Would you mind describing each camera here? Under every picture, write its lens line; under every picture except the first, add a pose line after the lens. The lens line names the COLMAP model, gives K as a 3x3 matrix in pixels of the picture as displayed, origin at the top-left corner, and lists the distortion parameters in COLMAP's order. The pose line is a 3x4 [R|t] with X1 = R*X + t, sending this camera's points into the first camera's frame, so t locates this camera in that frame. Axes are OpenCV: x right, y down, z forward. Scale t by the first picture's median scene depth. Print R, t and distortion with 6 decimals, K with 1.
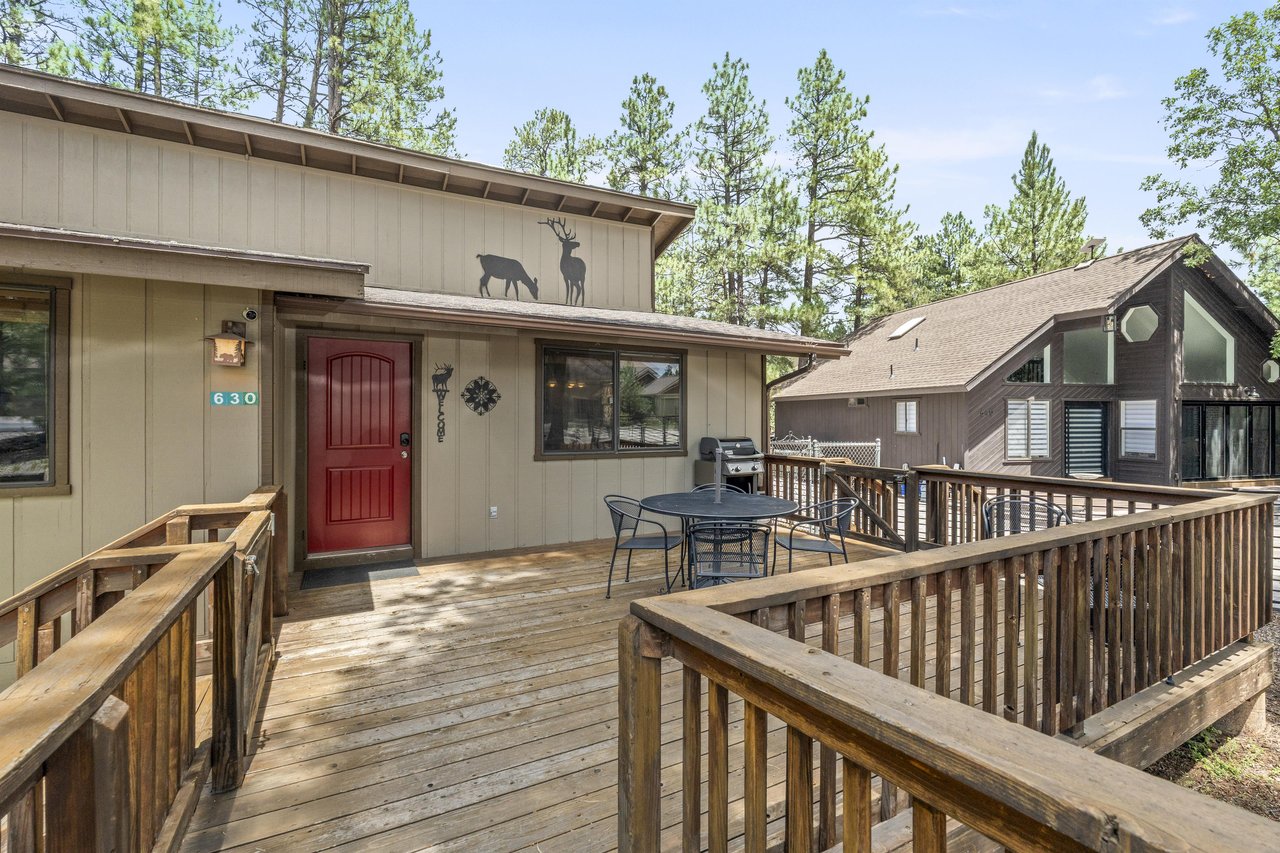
lens RADIAL K [[555.4, 0, 635.0], [0, 555.4, 419.8], [0, 0, 1]] dist [-0.003230, -0.000149]
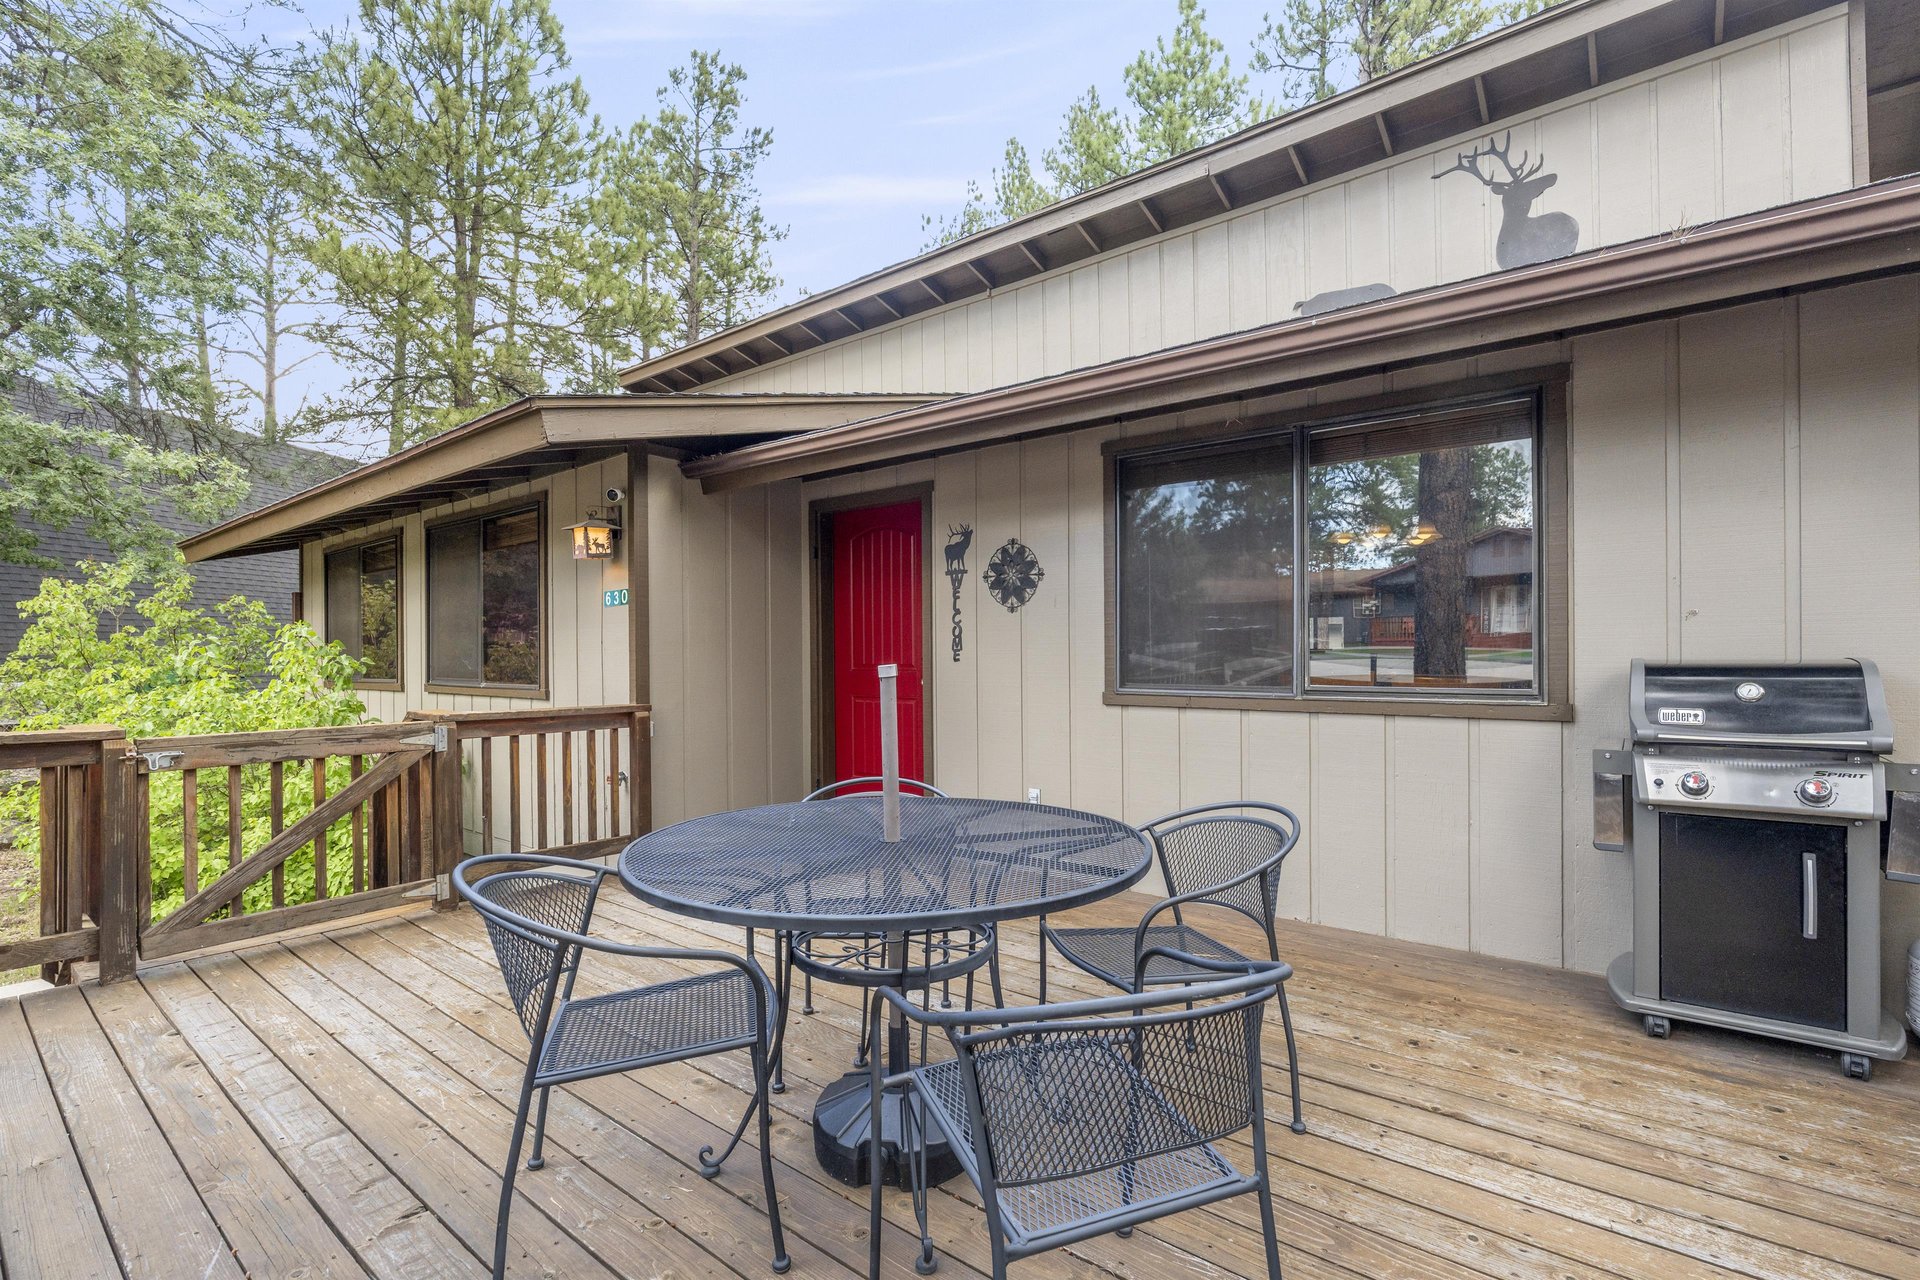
lens RADIAL K [[859.7, 0, 969.4], [0, 859.7, 638.7], [0, 0, 1]] dist [-0.001314, -0.000319]
pose [[0.410967, -0.022583, -0.911370, 0.547914], [0.001468, 0.999708, -0.024110, 0.044907], [0.911649, 0.008571, 0.410880, 0.758618]]
